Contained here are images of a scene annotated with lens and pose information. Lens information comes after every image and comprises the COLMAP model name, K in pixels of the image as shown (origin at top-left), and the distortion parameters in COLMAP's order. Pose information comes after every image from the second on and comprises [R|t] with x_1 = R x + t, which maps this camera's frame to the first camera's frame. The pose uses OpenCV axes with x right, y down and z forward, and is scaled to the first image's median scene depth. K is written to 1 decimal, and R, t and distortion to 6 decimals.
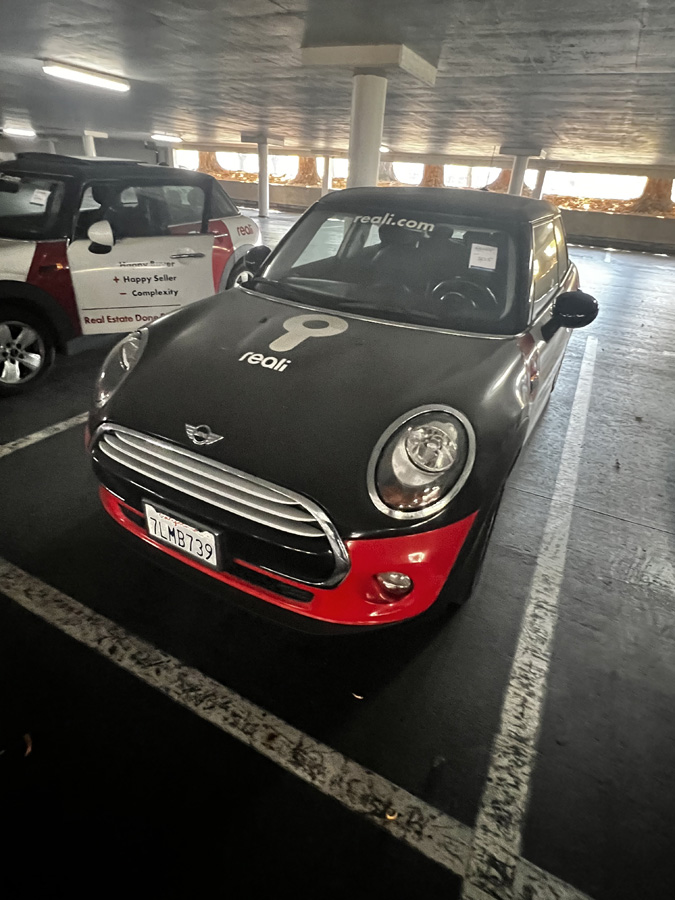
lens RADIAL K [[485.7, 0, 341.6], [0, 485.7, 442.7], [0, 0, 1]] dist [-0.003195, 0.001435]
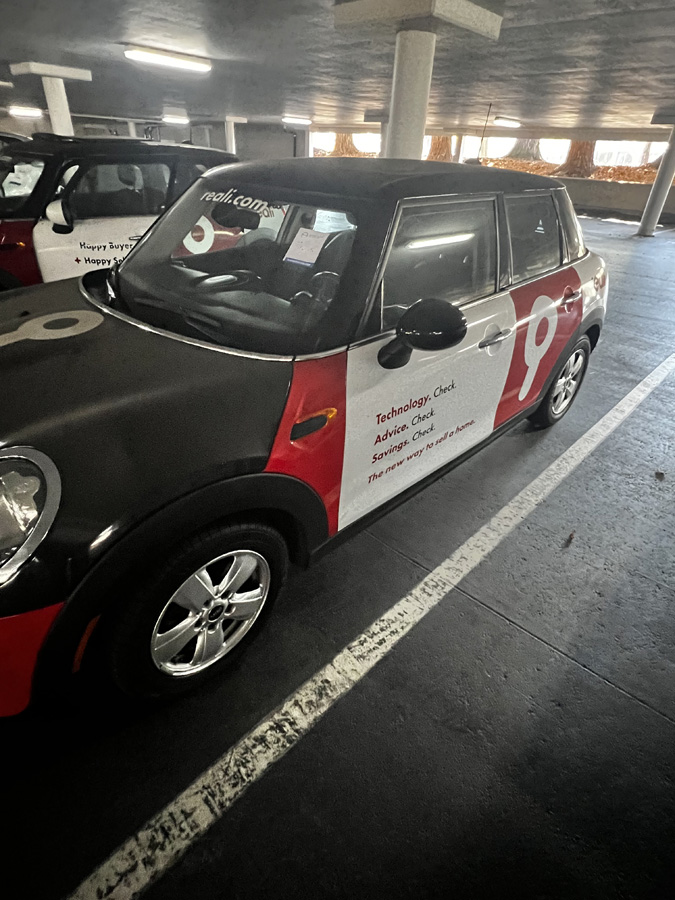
lens RADIAL K [[485.7, 0, 337.1], [0, 485.7, 445.5], [0, 0, 1]] dist [-0.003195, 0.001435]
pose [[0.959239, 0.129835, -0.251004, 0.530013], [-0.121908, 0.991431, 0.046942, -0.112995], [0.254948, -0.014430, 0.966847, 0.268681]]
